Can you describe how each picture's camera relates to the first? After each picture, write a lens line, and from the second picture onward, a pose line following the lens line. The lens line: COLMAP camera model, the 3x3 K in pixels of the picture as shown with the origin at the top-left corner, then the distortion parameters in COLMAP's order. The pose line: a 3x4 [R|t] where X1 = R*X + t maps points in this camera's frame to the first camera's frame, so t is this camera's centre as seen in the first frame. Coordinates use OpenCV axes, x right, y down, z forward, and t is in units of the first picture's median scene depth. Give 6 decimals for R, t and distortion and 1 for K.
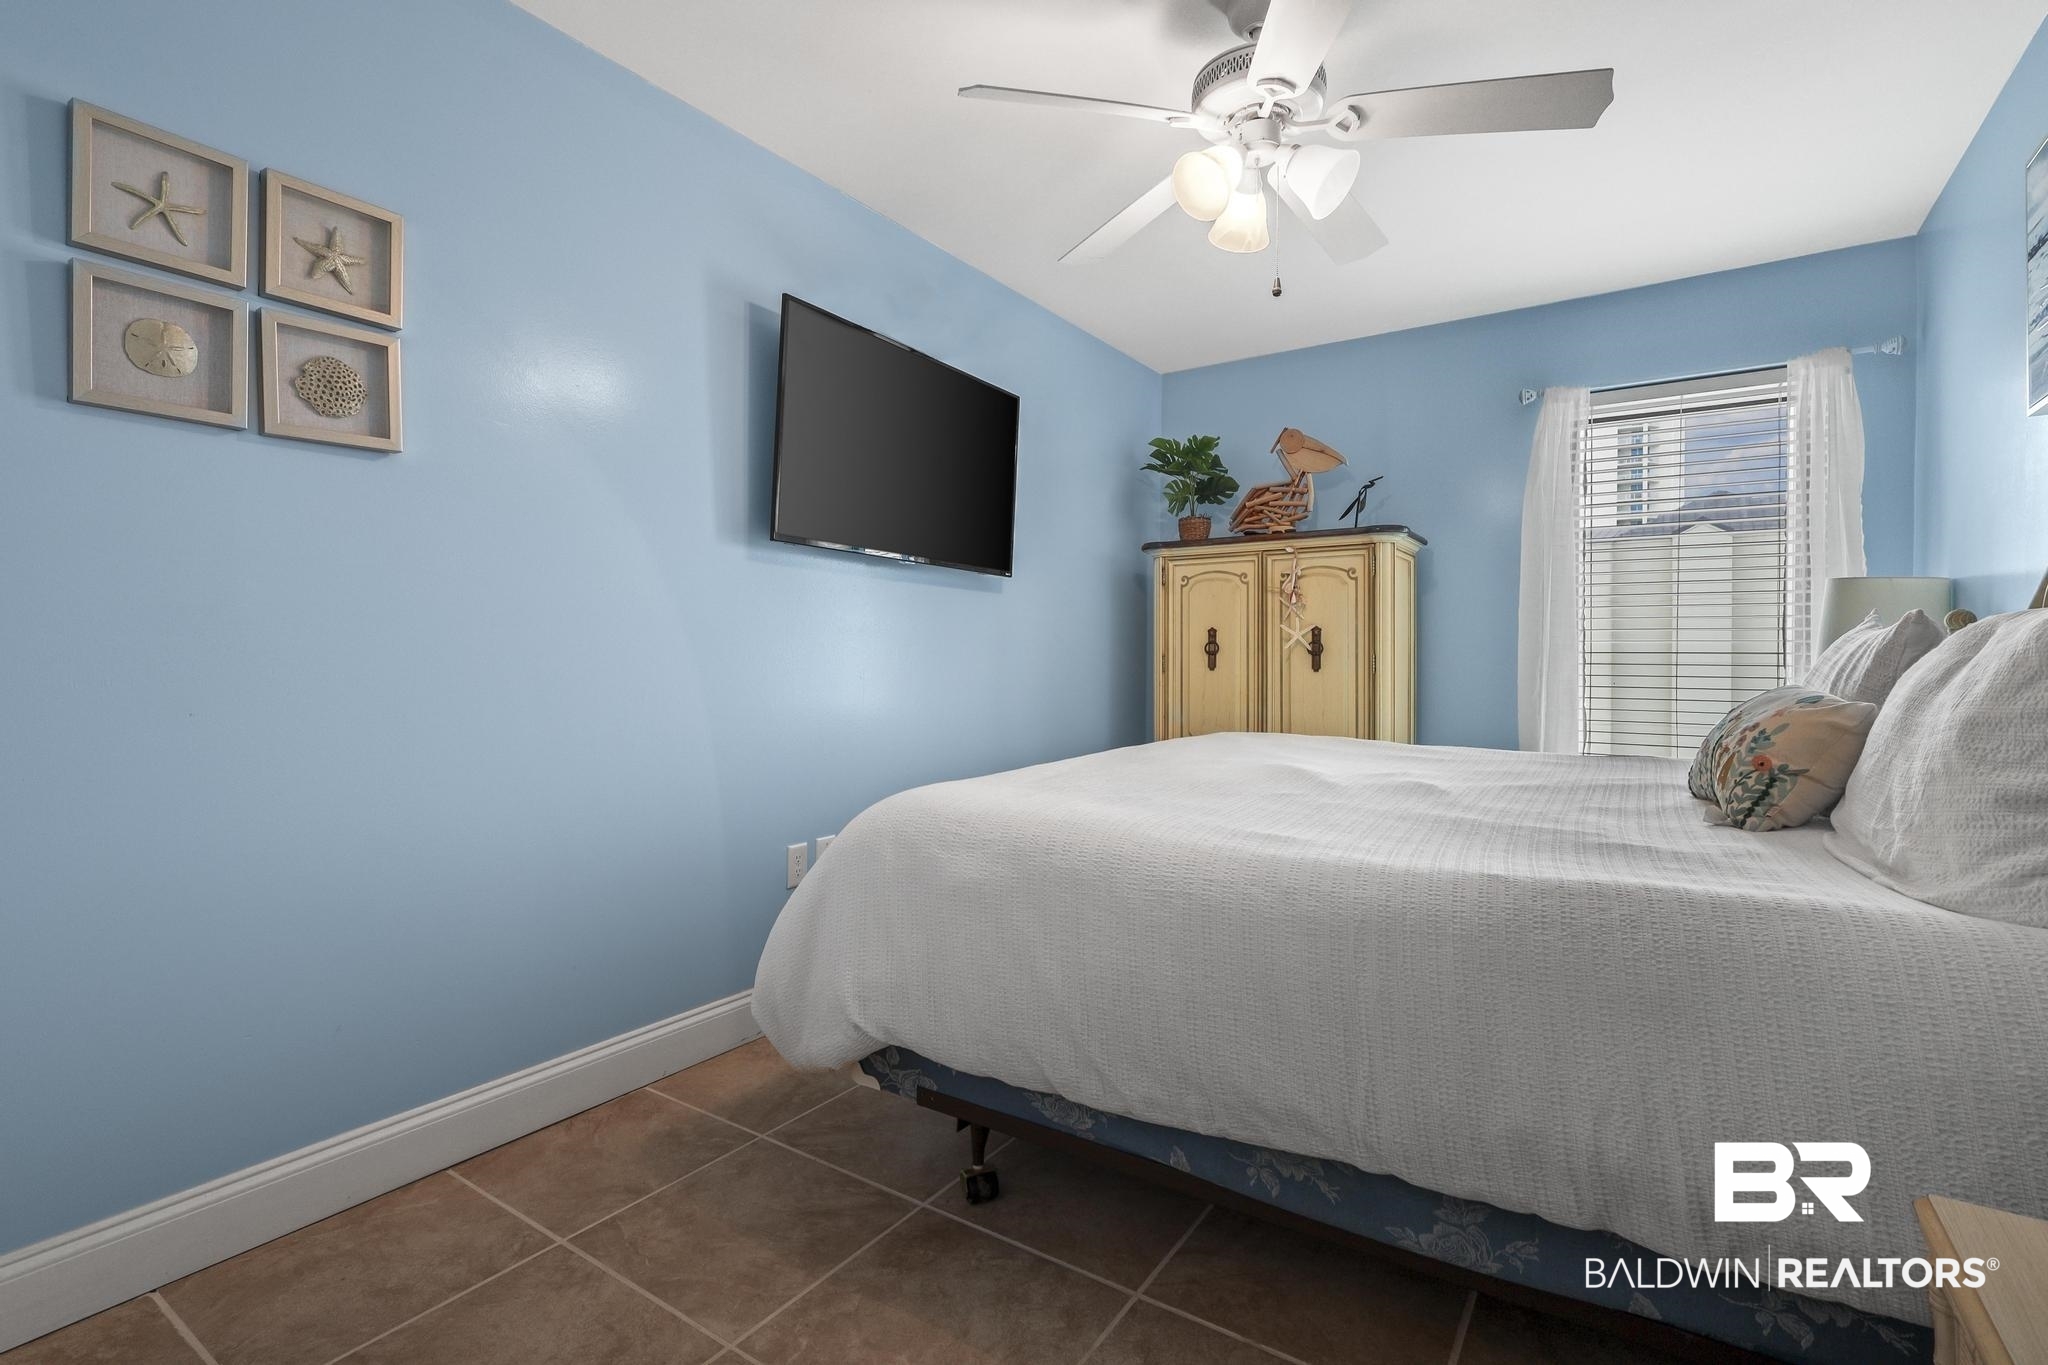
lens RADIAL K [[956.5, 0, 1019.0], [0, 956.5, 666.5], [0, 0, 1]] dist [0.003060, 0.000057]
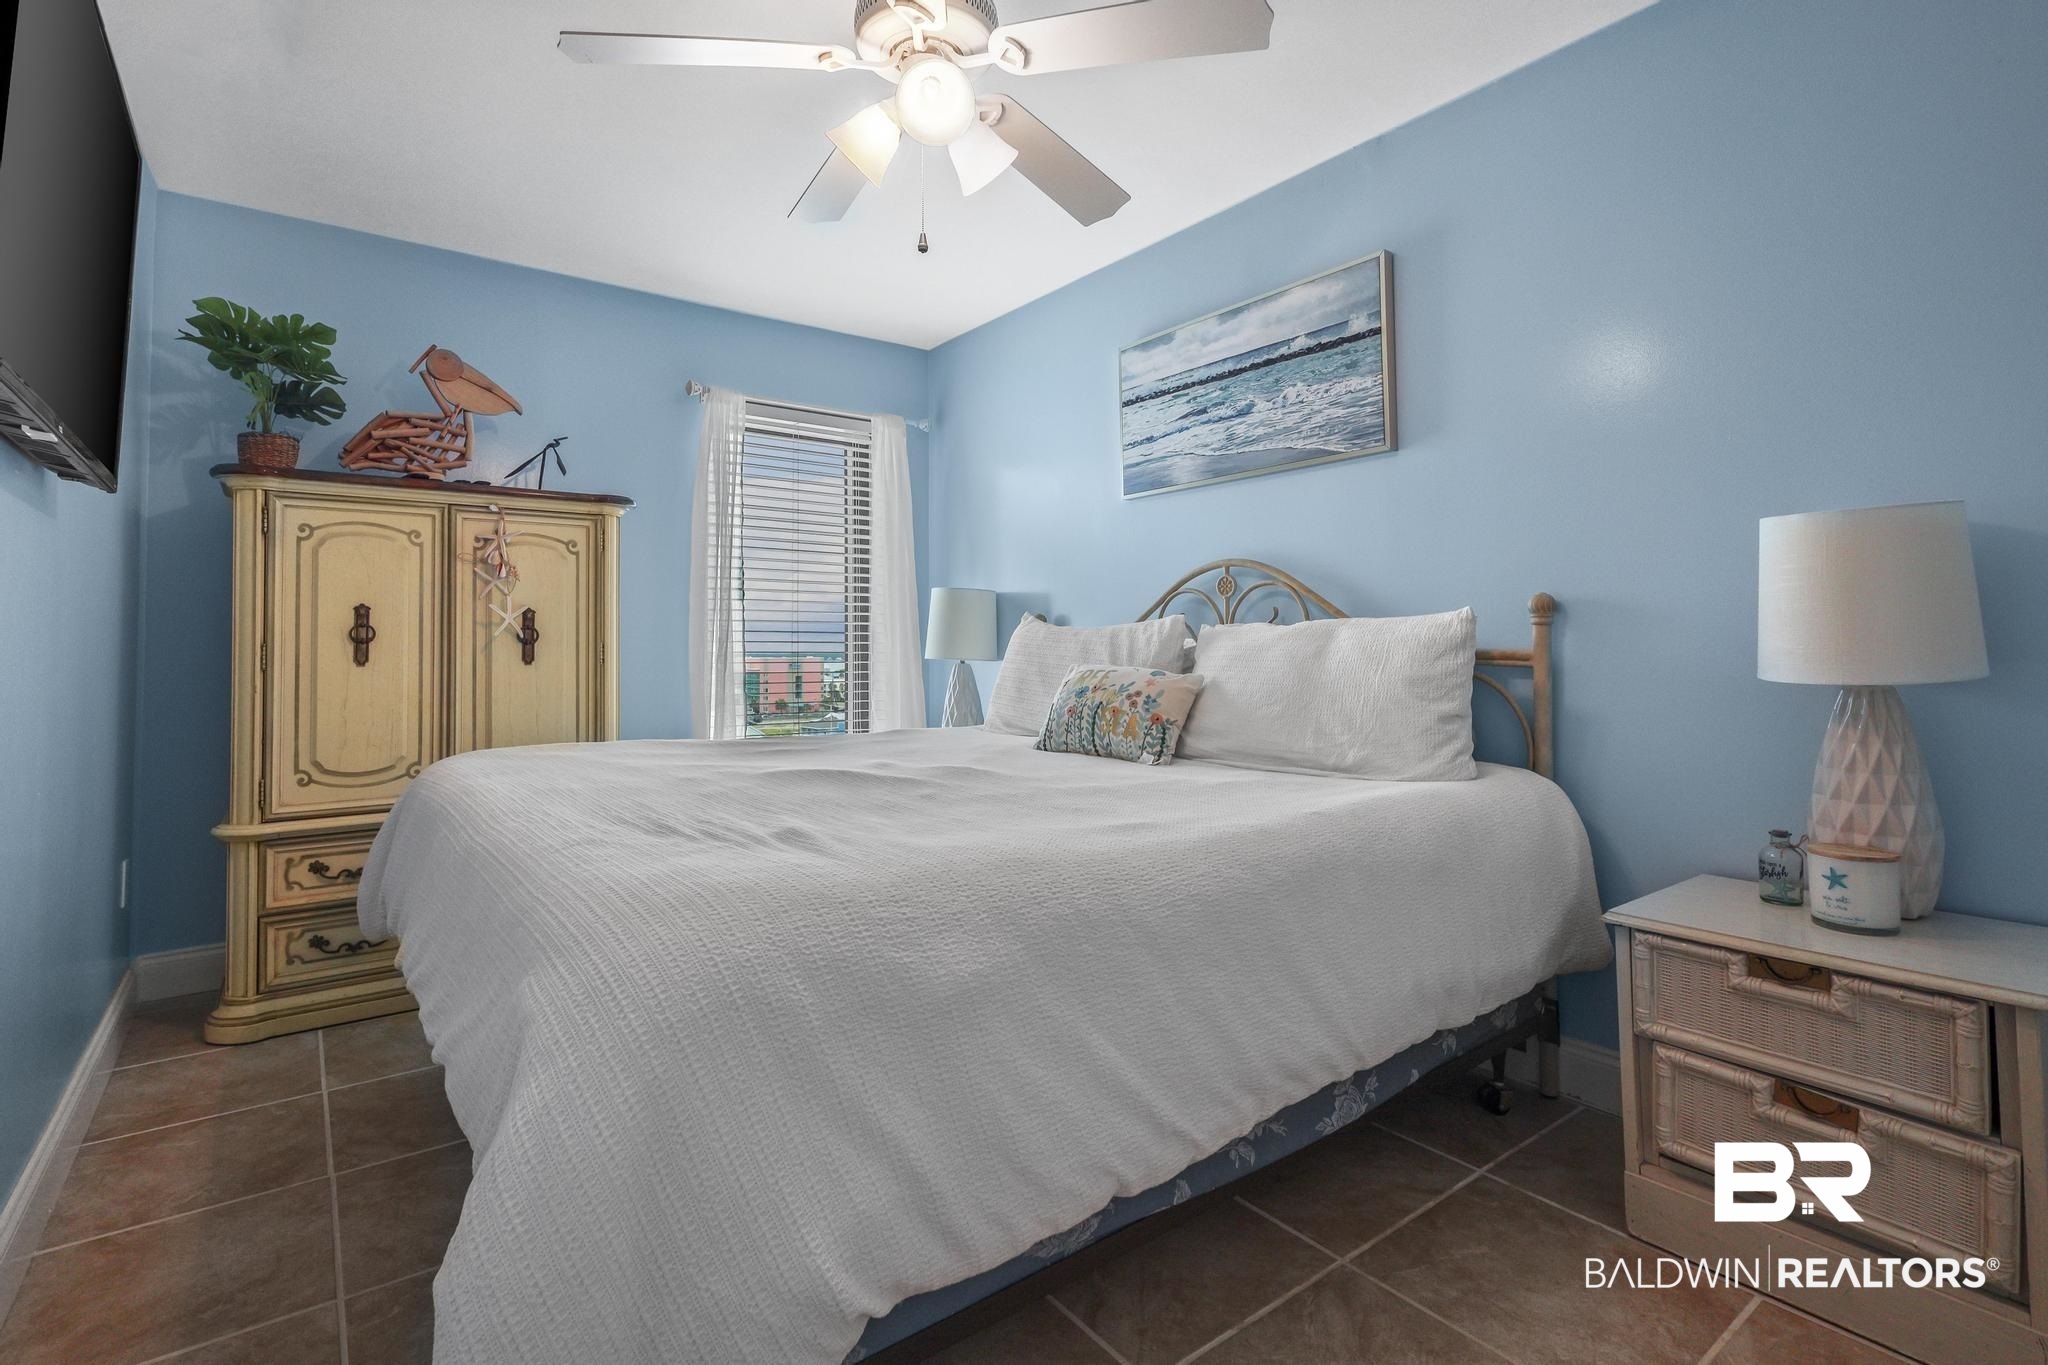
lens RADIAL K [[959.9, 0, 1023.5], [0, 959.9, 626.8], [0, 0, 1]] dist [0.002527, 0.000166]
pose [[0.325148, 0.016206, 0.945524, -0.307089], [0.011898, 0.999704, -0.021226, -0.003981], [-0.945588, 0.018152, 0.324859, 0.336037]]
